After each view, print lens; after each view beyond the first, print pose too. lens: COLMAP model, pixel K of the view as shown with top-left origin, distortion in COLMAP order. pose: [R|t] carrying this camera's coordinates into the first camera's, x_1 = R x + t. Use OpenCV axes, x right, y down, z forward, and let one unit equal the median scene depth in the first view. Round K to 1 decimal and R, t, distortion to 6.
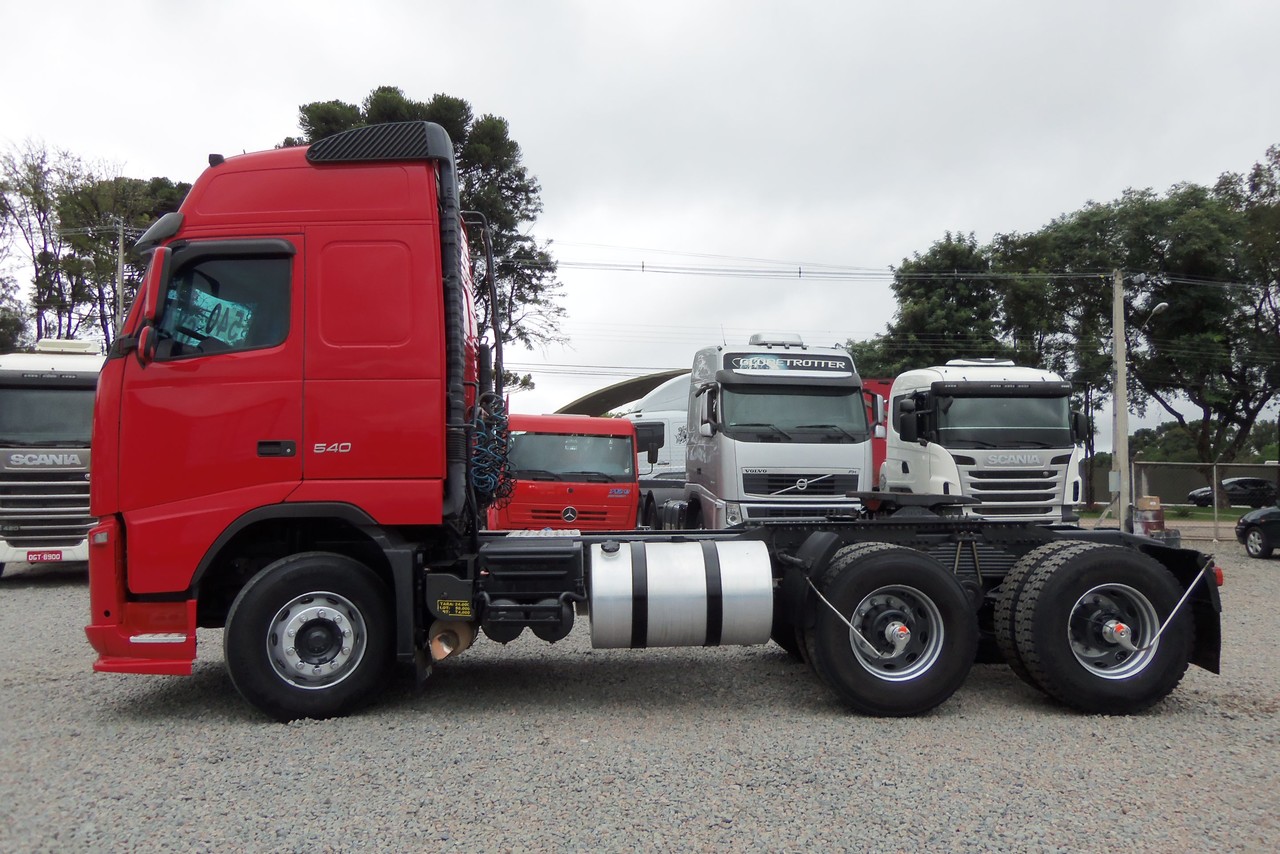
lens RADIAL K [[1083.4, 0, 640.0], [0, 1083.4, 427.0], [0, 0, 1]] dist [-0.032188, 0.001263]
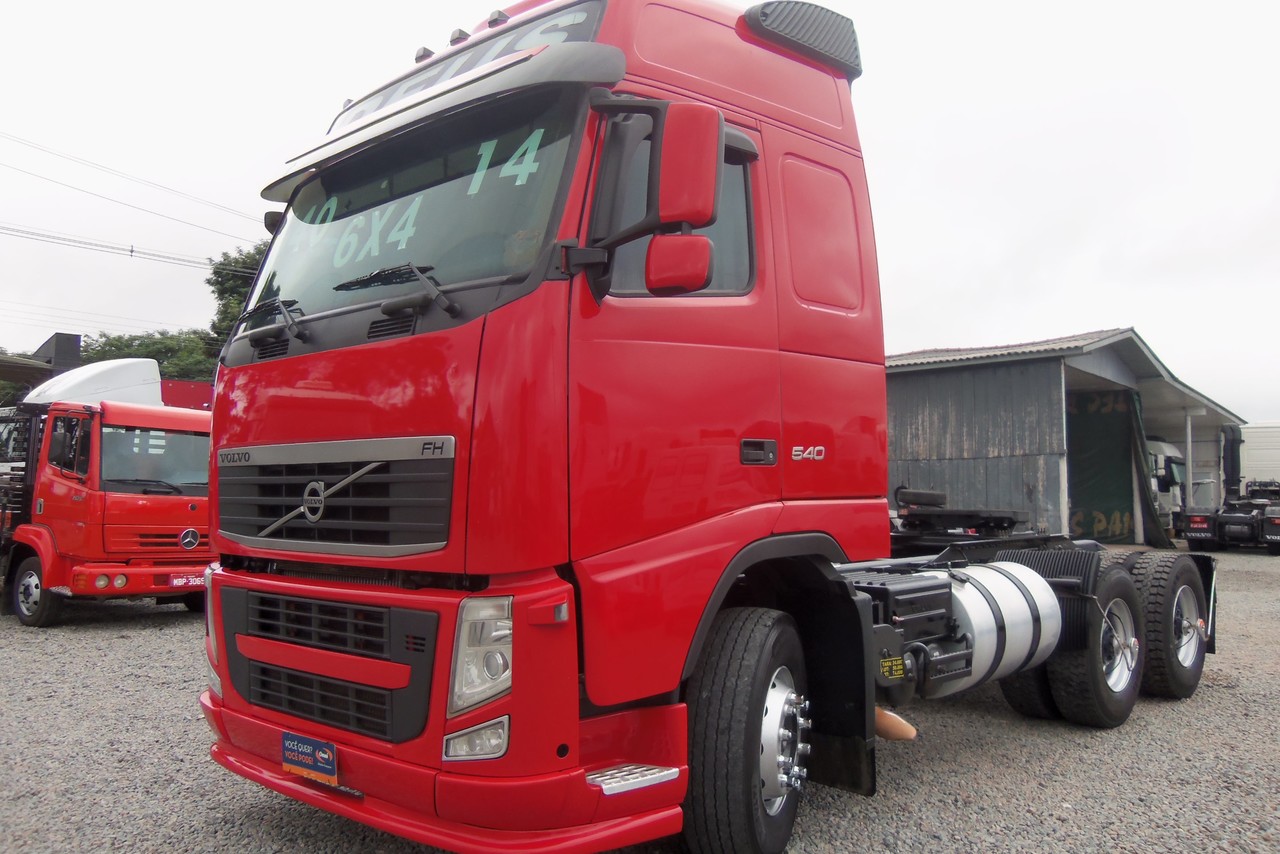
lens RADIAL K [[1083.4, 0, 640.0], [0, 1083.4, 427.0], [0, 0, 1]] dist [-0.032188, 0.001263]
pose [[0.736904, 0.042921, 0.674634, -0.803767], [-0.036011, 0.999058, -0.024226, 0.022640], [-0.675038, -0.006442, 0.737755, 0.551225]]
